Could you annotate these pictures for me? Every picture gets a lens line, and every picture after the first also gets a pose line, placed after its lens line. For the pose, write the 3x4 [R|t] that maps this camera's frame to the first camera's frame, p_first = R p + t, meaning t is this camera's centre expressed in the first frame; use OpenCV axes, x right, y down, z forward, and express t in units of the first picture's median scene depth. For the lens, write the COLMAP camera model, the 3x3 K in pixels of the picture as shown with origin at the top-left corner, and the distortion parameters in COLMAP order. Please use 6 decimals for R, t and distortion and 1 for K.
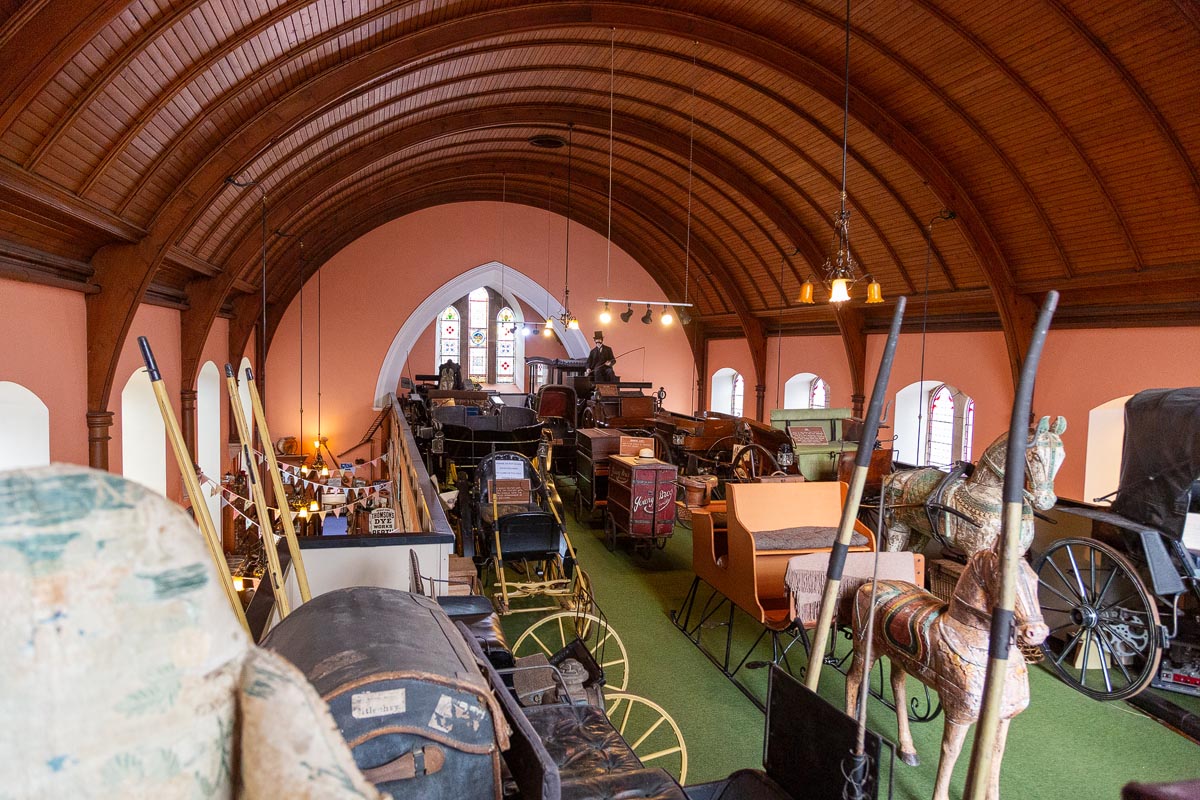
lens RADIAL K [[785.0, 0, 603.1], [0, 785.0, 399.9], [0, 0, 1]] dist [0.007973, 0.004012]
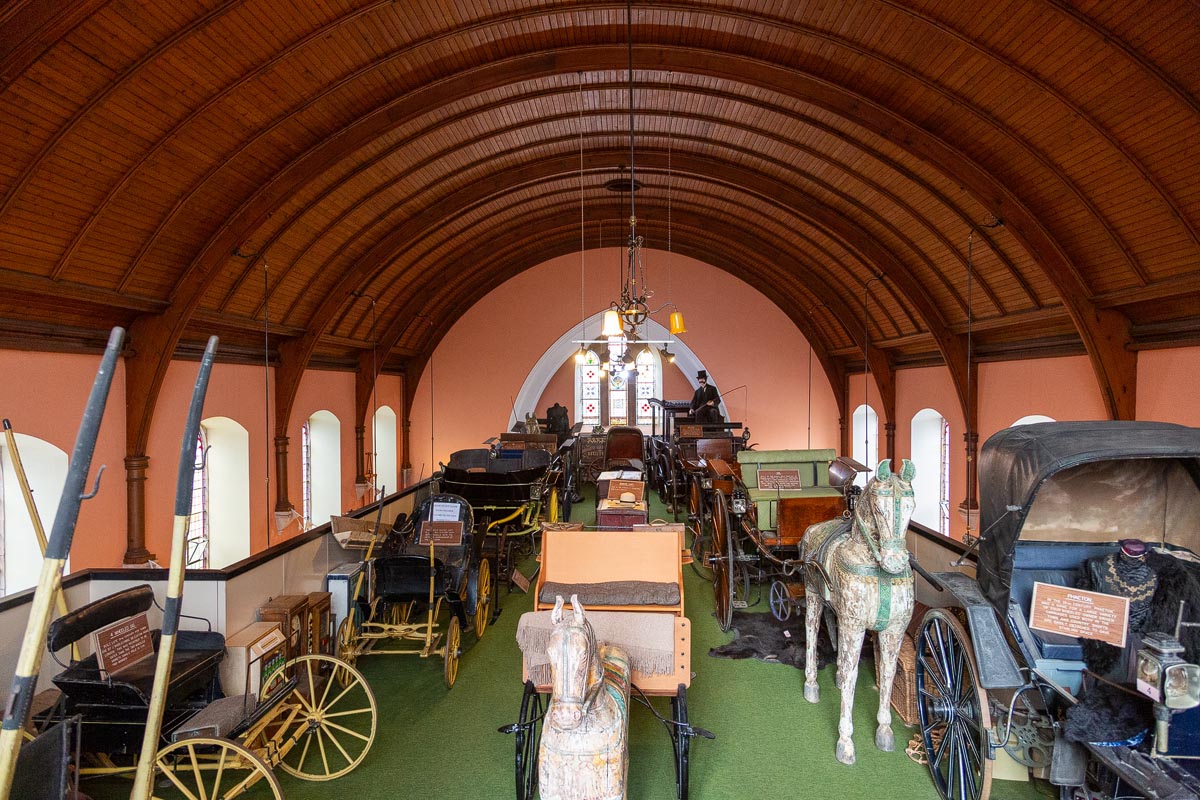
lens RADIAL K [[785.0, 0, 601.9], [0, 785.0, 403.2], [0, 0, 1]] dist [0.007973, 0.004012]
pose [[0.951347, -0.023711, -0.307209, 0.282457], [0.008832, 0.998724, -0.049733, 0.000179], [0.307996, 0.044600, 0.950342, 0.062677]]
